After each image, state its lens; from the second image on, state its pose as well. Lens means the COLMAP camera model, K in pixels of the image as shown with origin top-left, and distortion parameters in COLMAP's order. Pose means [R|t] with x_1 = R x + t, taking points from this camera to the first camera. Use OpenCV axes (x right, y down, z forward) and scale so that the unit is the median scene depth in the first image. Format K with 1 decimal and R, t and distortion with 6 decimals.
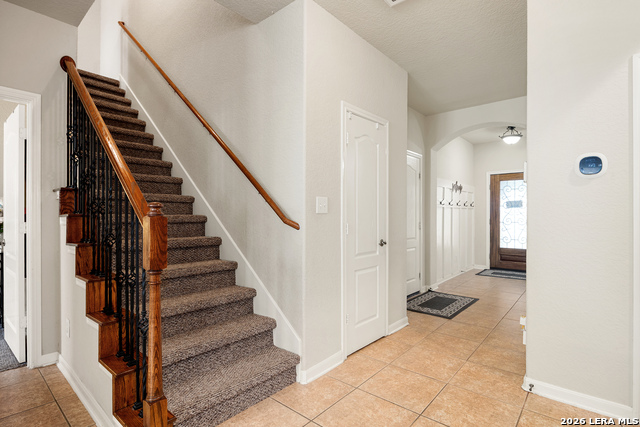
lens RADIAL K [[318.2, 0, 318.8], [0, 318.2, 213.7], [0, 0, 1]] dist [-0.003655, -0.000310]
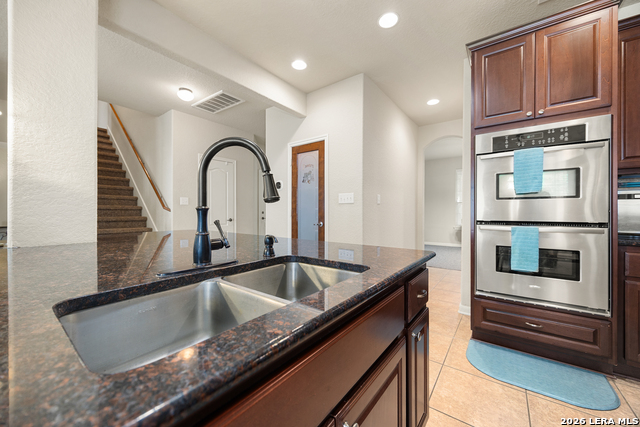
lens RADIAL K [[250.2, 0, 320.3], [0, 250.2, 212.9], [0, 0, 1]] dist [-0.002391, -0.000326]
pose [[0.997912, 0.000913, 0.064581, 0.671246], [-0.001308, 0.999981, 0.006073, 0.035904], [-0.064574, -0.006144, 0.997894, -0.654172]]
